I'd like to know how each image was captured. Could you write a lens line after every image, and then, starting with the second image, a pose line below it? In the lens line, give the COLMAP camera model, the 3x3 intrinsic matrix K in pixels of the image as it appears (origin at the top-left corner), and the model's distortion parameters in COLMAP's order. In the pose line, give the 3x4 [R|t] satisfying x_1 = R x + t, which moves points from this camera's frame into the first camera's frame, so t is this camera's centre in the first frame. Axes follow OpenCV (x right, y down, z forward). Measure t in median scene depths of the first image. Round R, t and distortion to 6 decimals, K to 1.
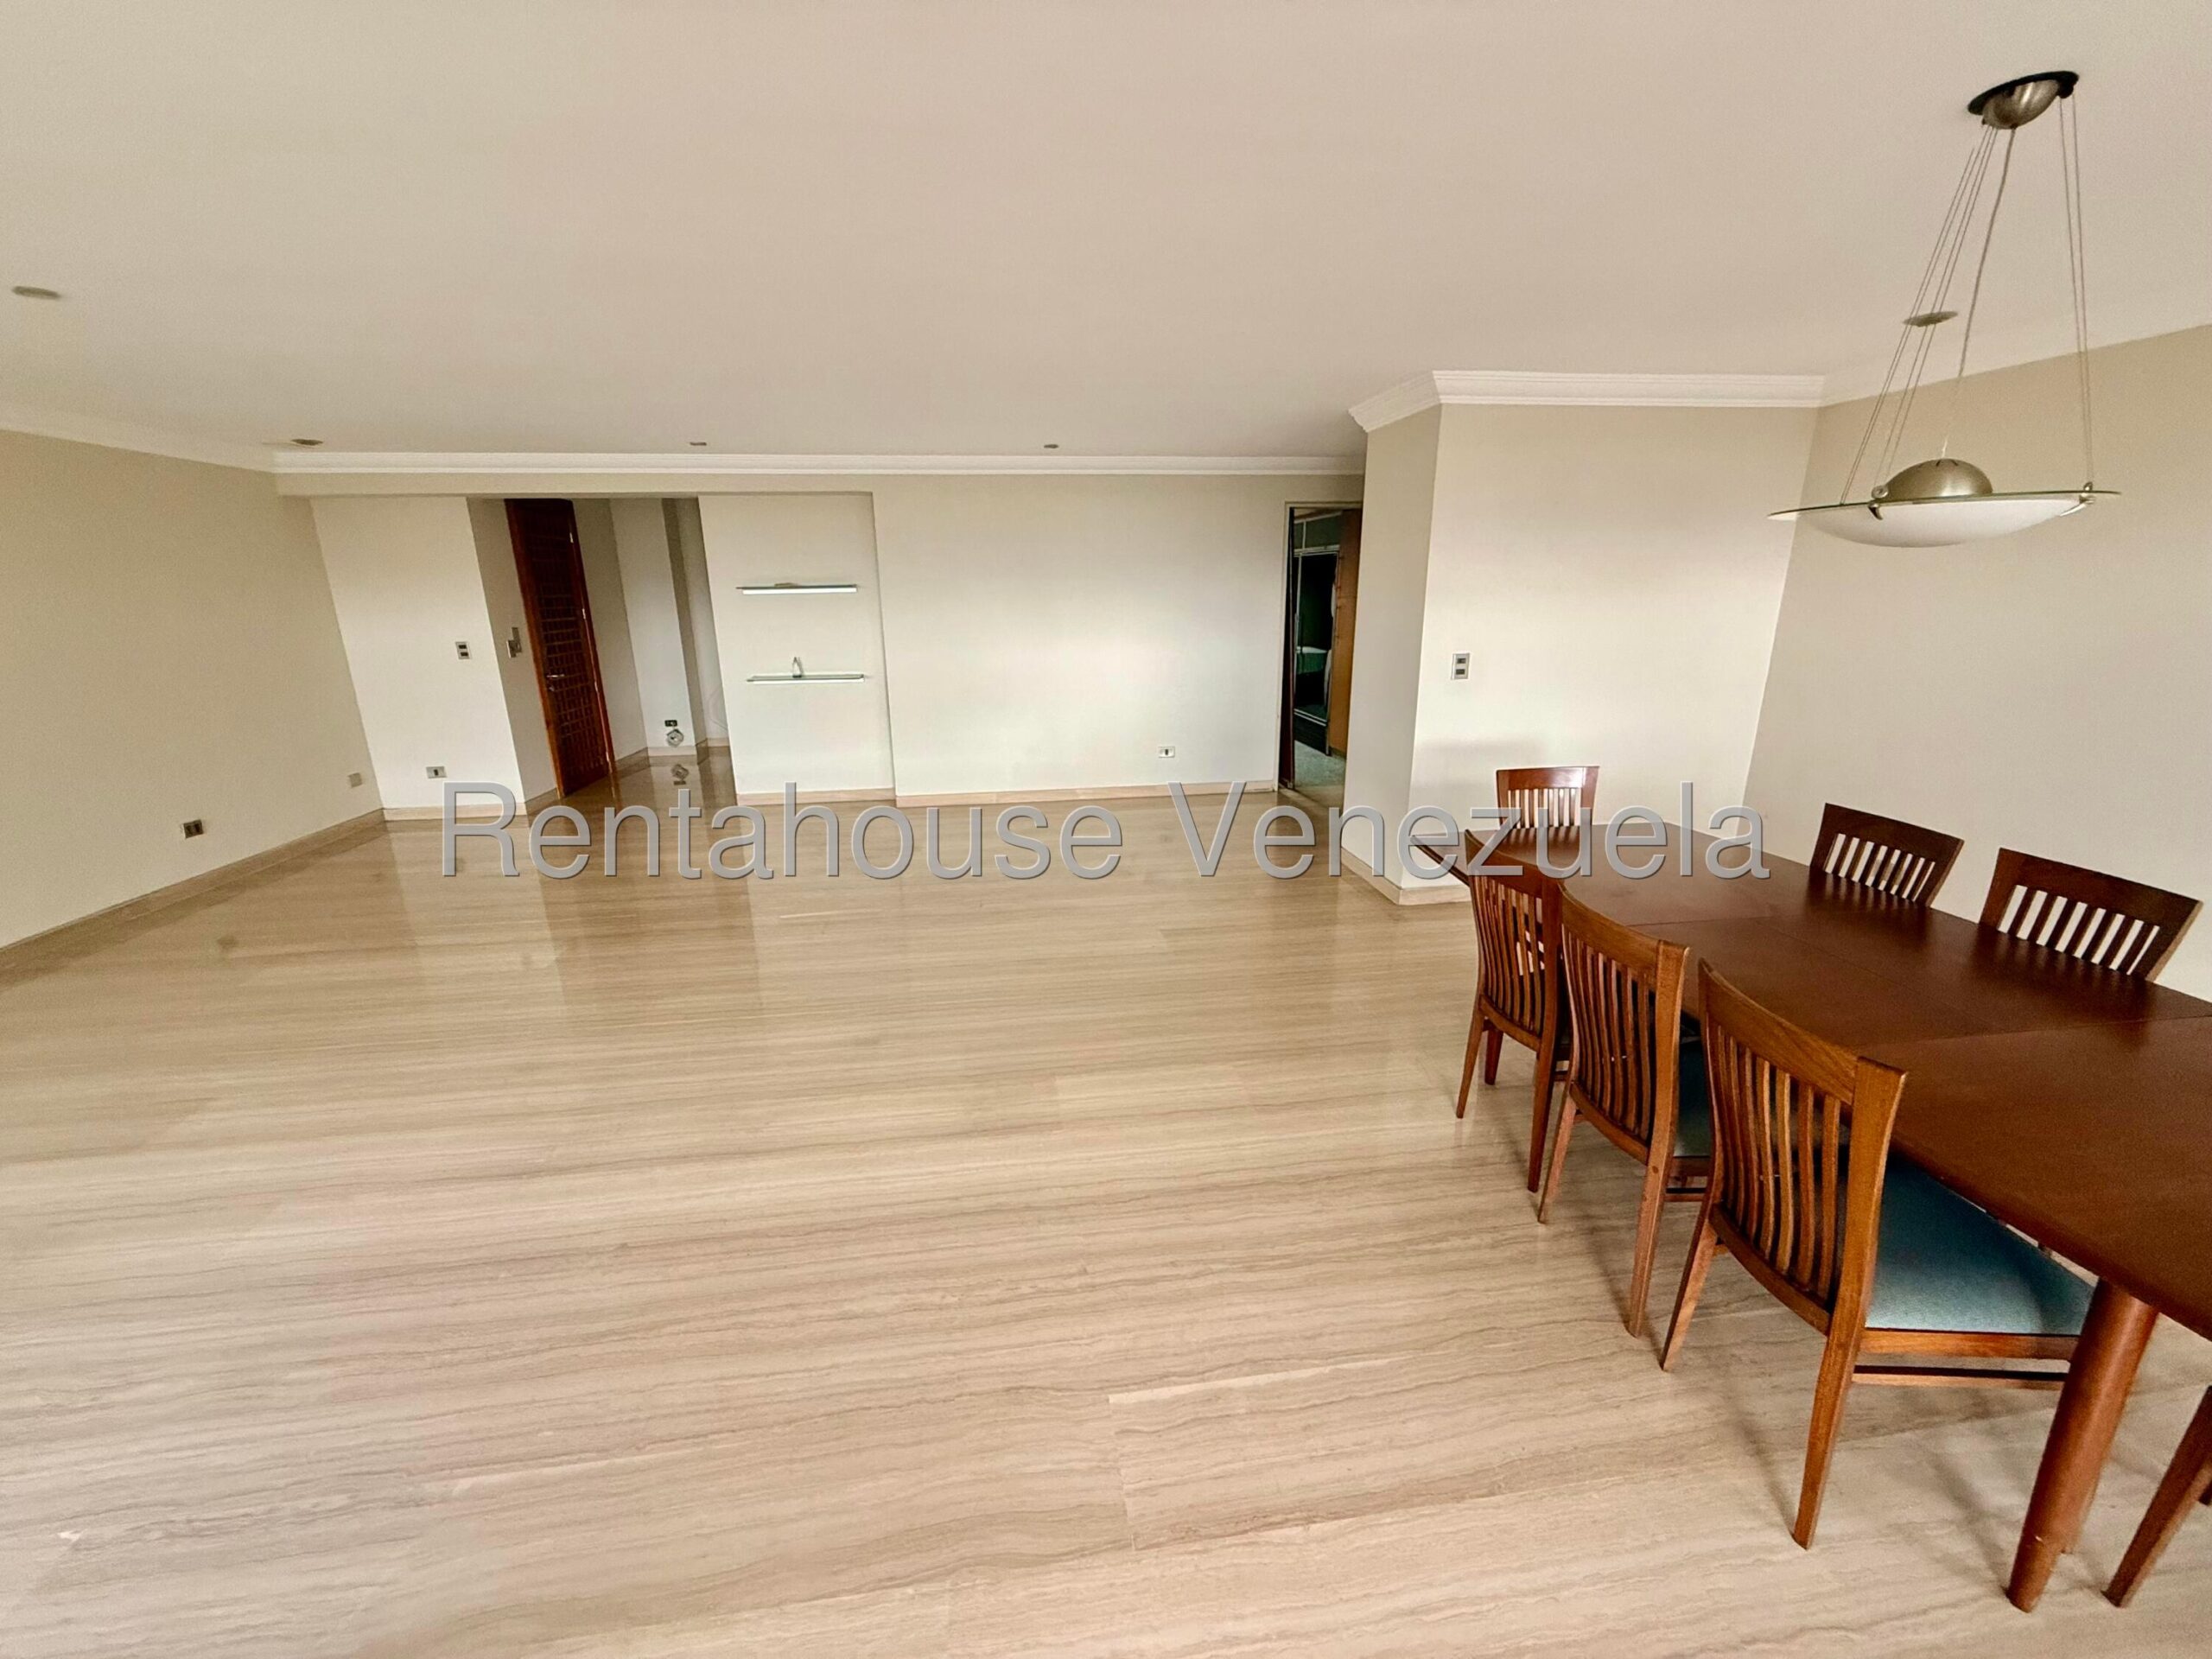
lens RADIAL K [[873.5, 0, 1105.0], [0, 873.5, 828.9], [0, 0, 1]] dist [-0.001300, -0.000570]
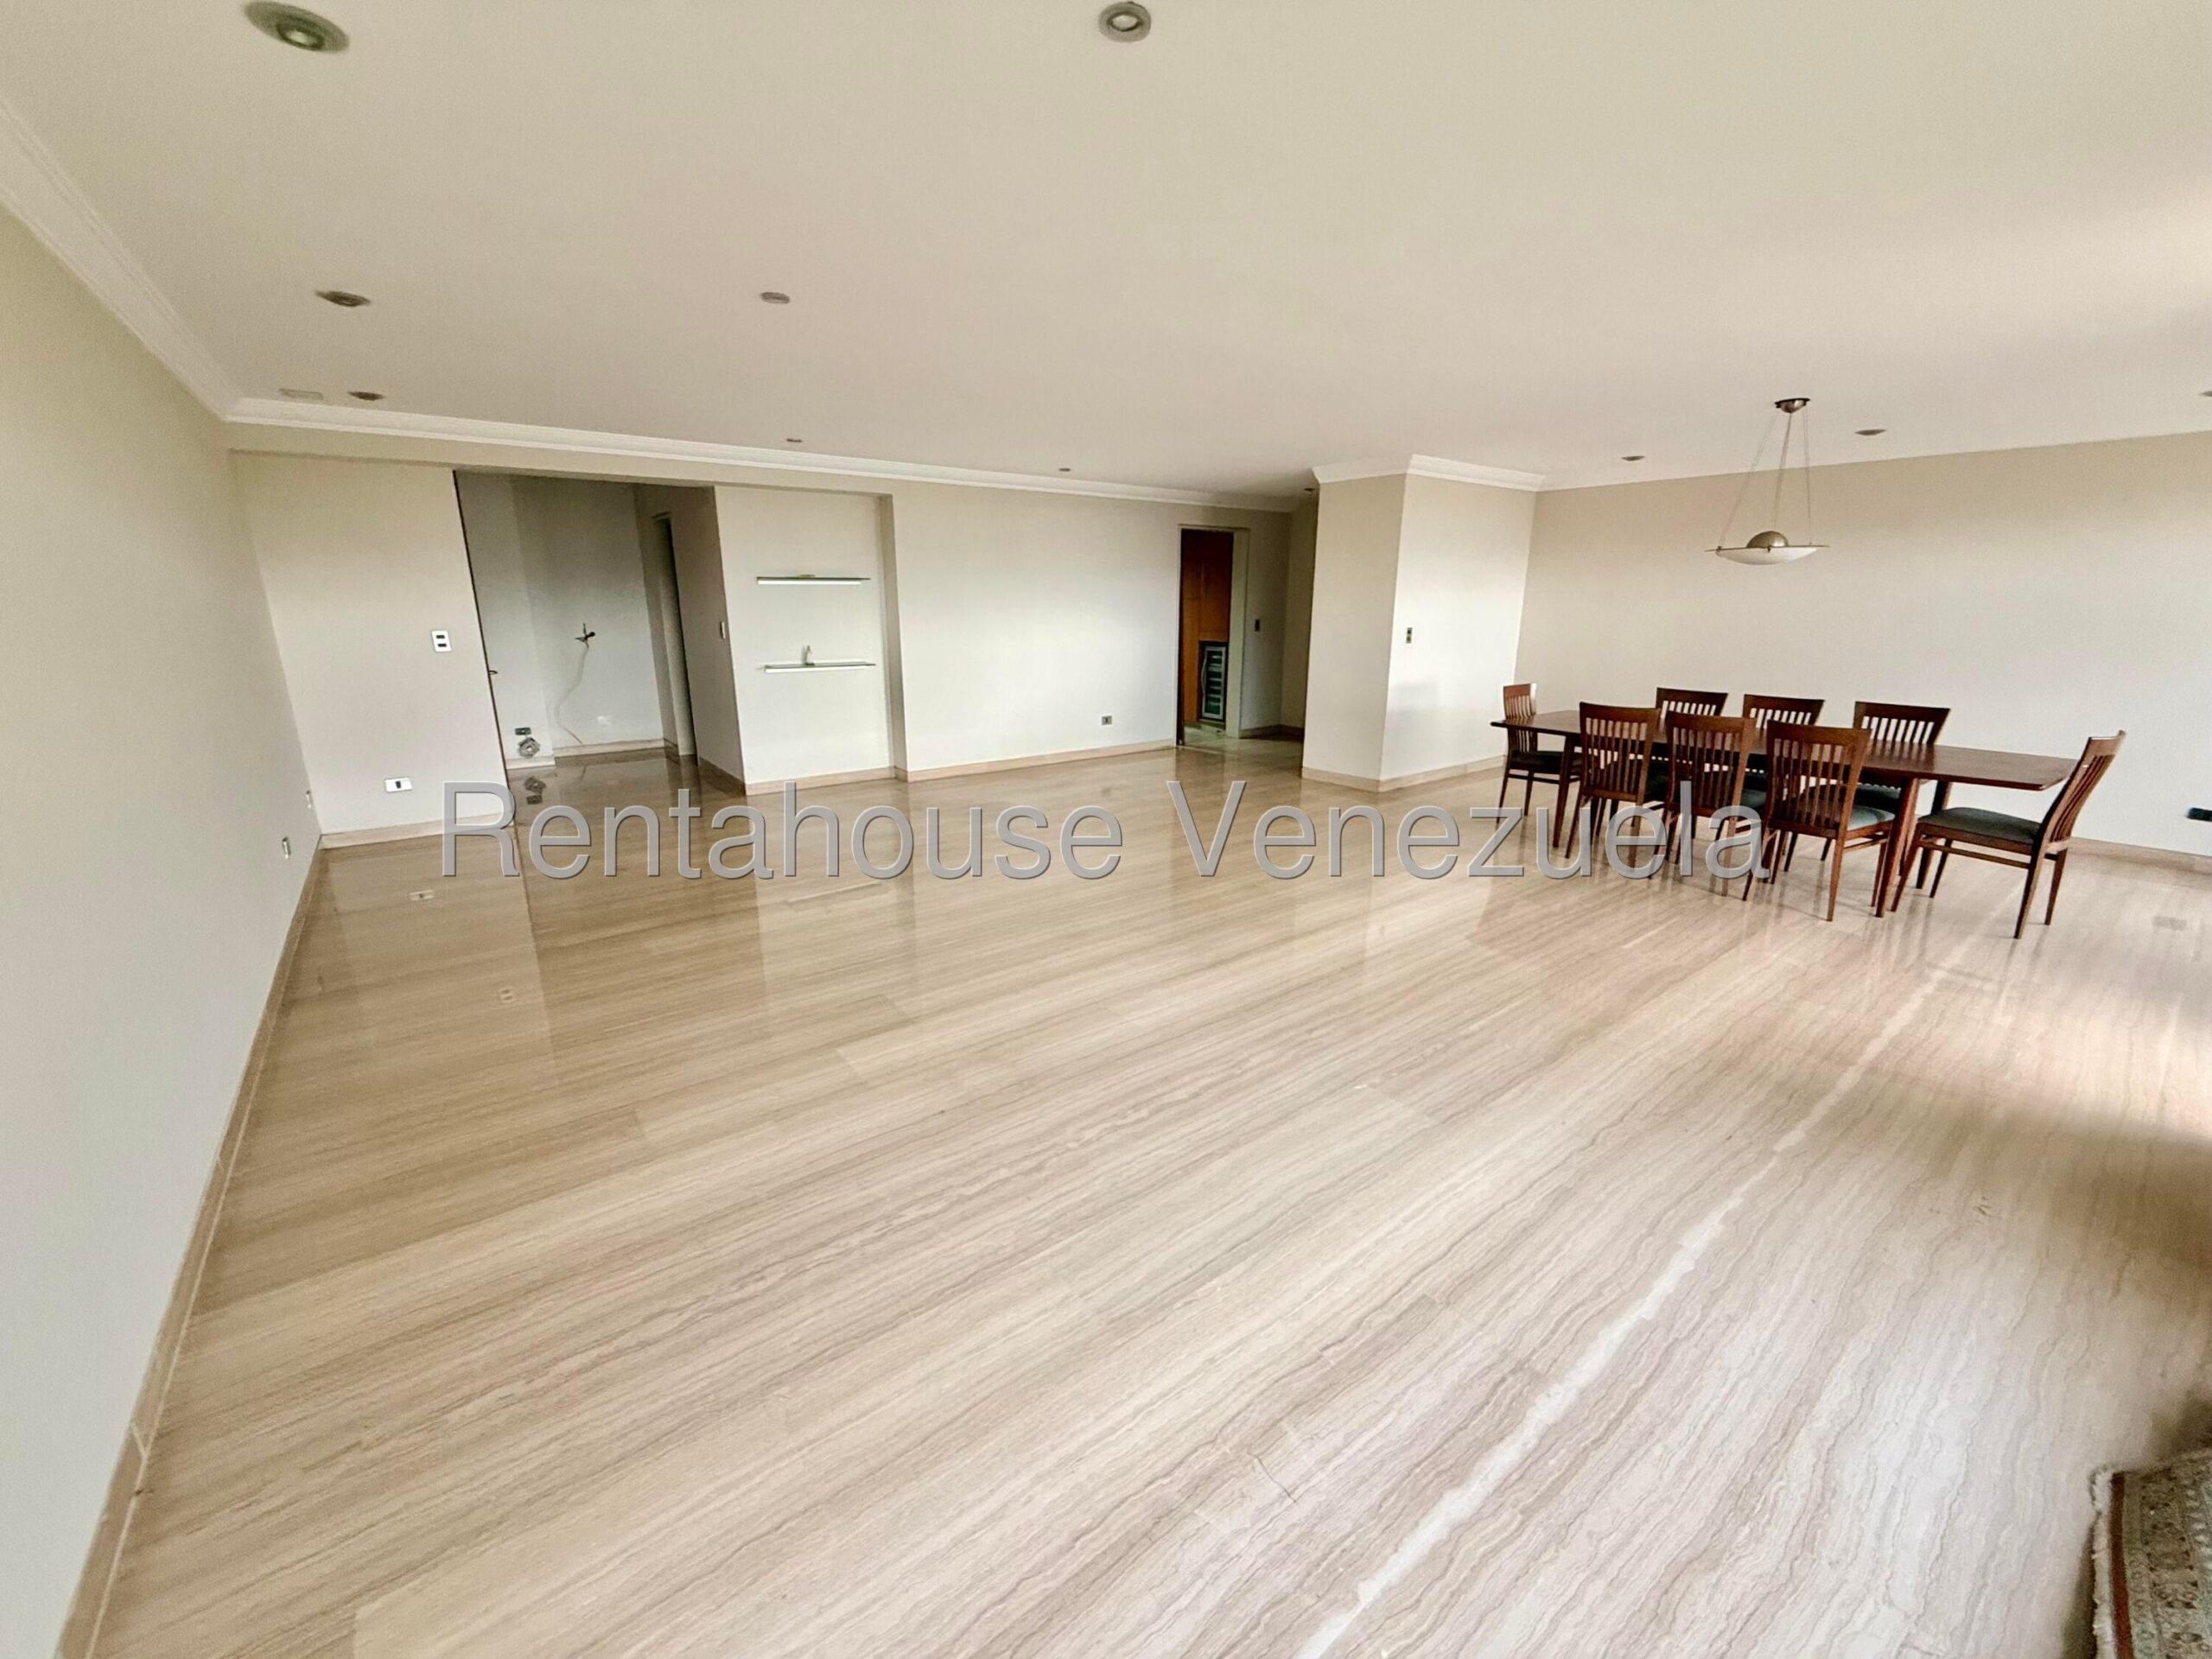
lens RADIAL K [[873.5, 0, 1106.9], [0, 873.5, 827.5], [0, 0, 1]] dist [-0.001300, -0.000570]
pose [[0.867634, -0.112600, 0.484286, -0.904387], [0.121147, 0.992540, 0.013730, 0.075584], [-0.482219, 0.046757, 0.874802, -0.120122]]
